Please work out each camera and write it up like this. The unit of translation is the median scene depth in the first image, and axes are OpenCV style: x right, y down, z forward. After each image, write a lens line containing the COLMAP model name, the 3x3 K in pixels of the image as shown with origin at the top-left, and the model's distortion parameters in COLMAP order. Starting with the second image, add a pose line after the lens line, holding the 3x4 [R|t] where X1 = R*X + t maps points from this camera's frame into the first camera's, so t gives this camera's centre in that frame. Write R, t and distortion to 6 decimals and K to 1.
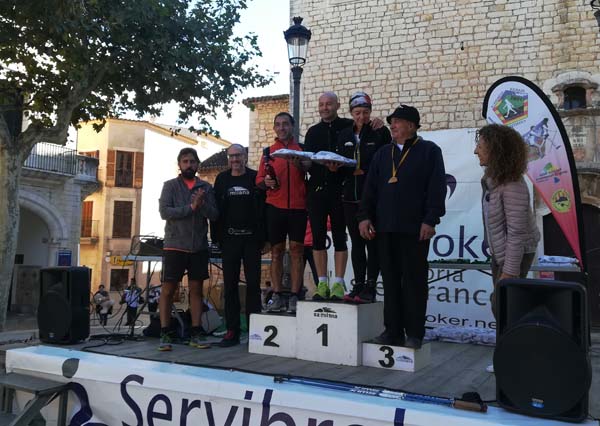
lens RADIAL K [[494.0, 0, 298.6], [0, 494.0, 204.3], [0, 0, 1]] dist [0.052751, -0.088111]
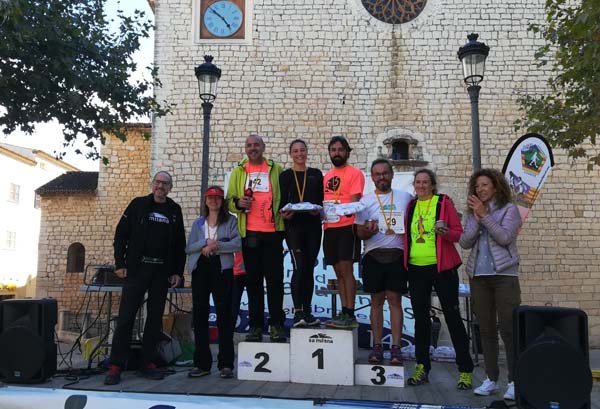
lens RADIAL K [[462.5, 0, 277.8], [0, 462.5, 226.4], [0, 0, 1]] dist [0.057346, -0.078790]
pose [[0.955293, 0.032658, 0.293851, -0.103918], [-0.028791, 0.999433, -0.017477, -0.002203], [-0.294255, 0.008235, 0.955691, 0.013981]]
